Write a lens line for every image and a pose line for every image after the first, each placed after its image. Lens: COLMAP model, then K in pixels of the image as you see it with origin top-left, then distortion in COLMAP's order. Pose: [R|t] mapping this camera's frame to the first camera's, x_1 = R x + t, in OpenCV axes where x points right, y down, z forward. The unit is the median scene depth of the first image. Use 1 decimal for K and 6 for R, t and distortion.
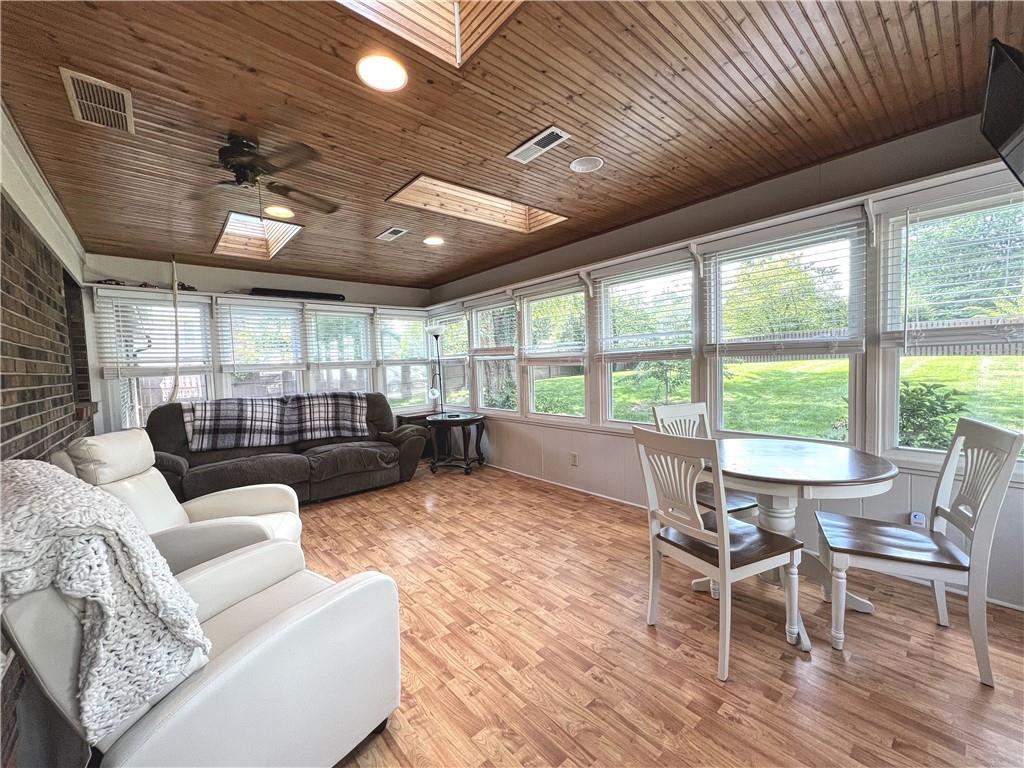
lens RADIAL K [[411.8, 0, 510.1], [0, 411.8, 379.9], [0, 0, 1]] dist [-0.009512, 0.000151]
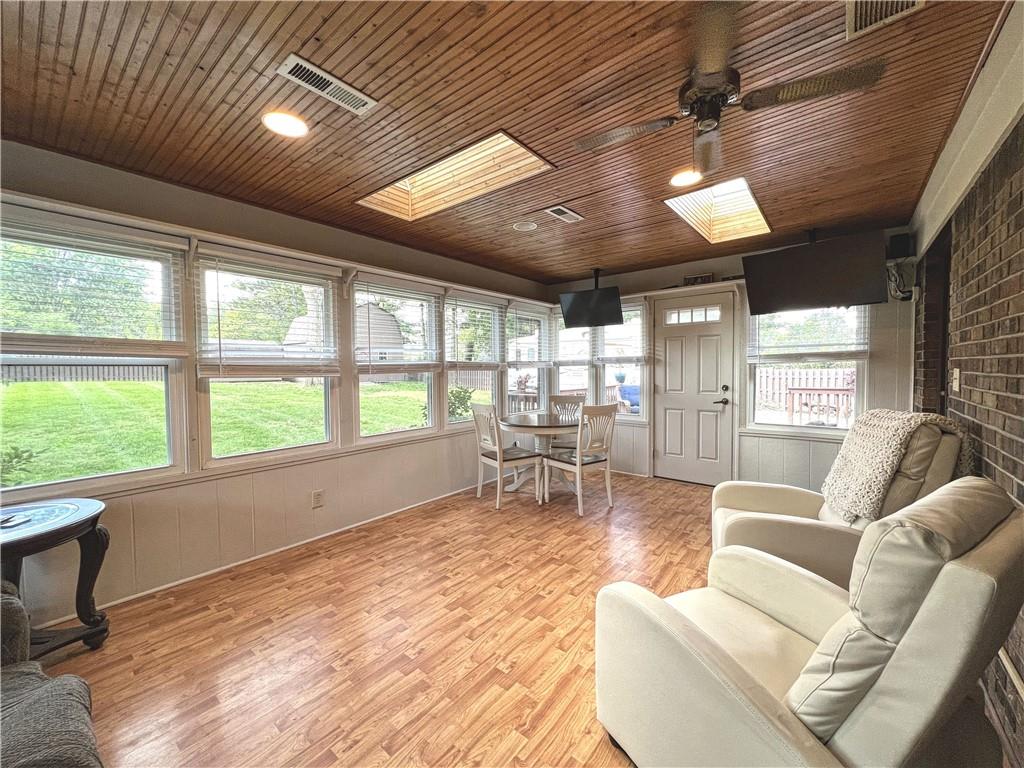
lens RADIAL K [[411.8, 0, 508.5], [0, 411.8, 387.4], [0, 0, 1]] dist [-0.009512, 0.000151]
pose [[-0.176187, -0.007726, 0.984326, -0.835158], [0.057456, 0.998184, 0.018119, -0.013107], [-0.982678, 0.059748, -0.175423, 0.967968]]
